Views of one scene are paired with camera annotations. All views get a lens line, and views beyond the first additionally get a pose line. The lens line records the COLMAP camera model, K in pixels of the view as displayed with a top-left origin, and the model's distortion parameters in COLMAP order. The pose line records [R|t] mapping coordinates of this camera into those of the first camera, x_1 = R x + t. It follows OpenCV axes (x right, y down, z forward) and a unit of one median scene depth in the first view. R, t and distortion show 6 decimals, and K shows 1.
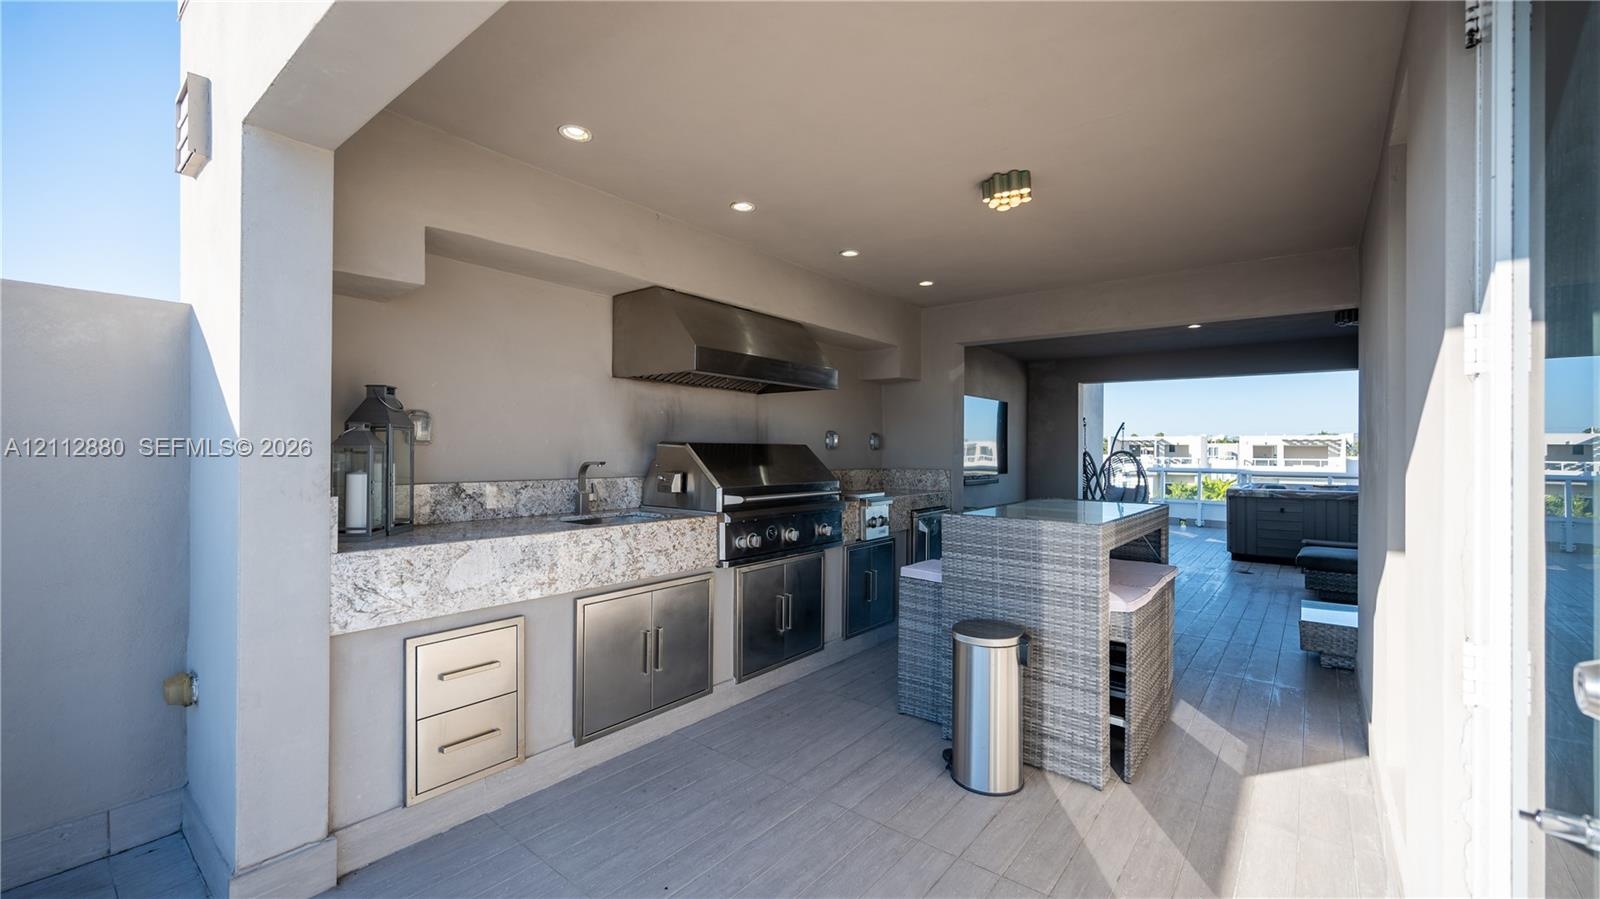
lens RADIAL K [[641.8, 0, 800.0], [0, 641.8, 449.5], [0, 0, 1]] dist [-0.002039, 0.000008]
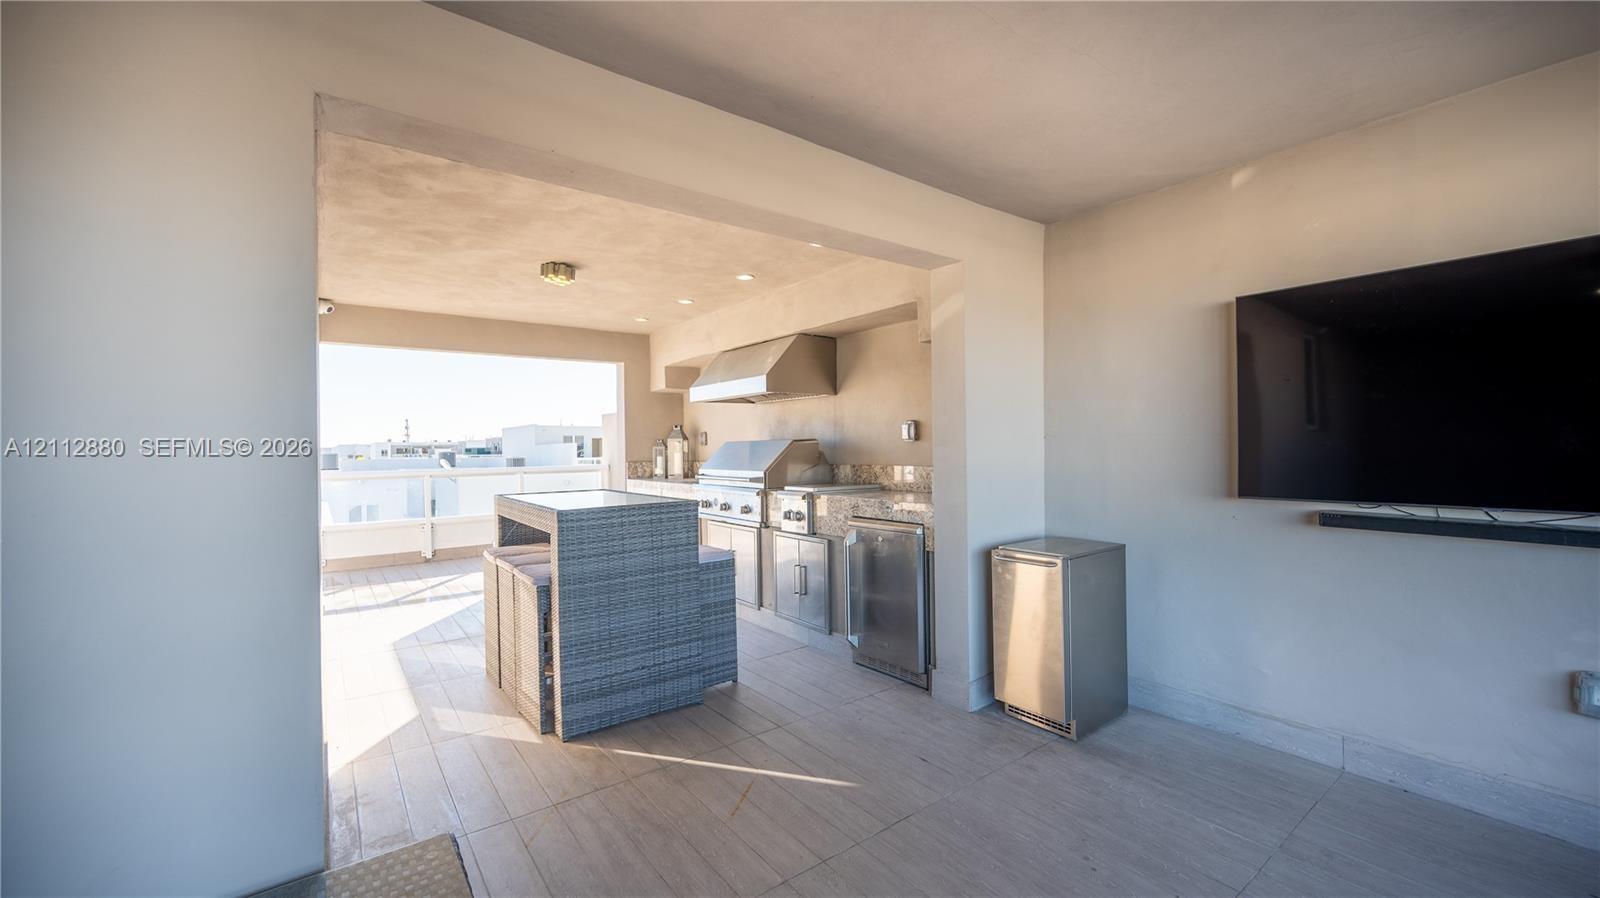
lens RADIAL K [[641.8, 0, 800.0], [0, 641.8, 449.0], [0, 0, 1]] dist [-0.002039, 0.000008]
pose [[-0.246197, -0.004286, -0.969210, 1.420013], [0.017189, 0.999814, -0.008788, 0.022567], [0.969067, -0.018823, -0.246077, 1.661769]]
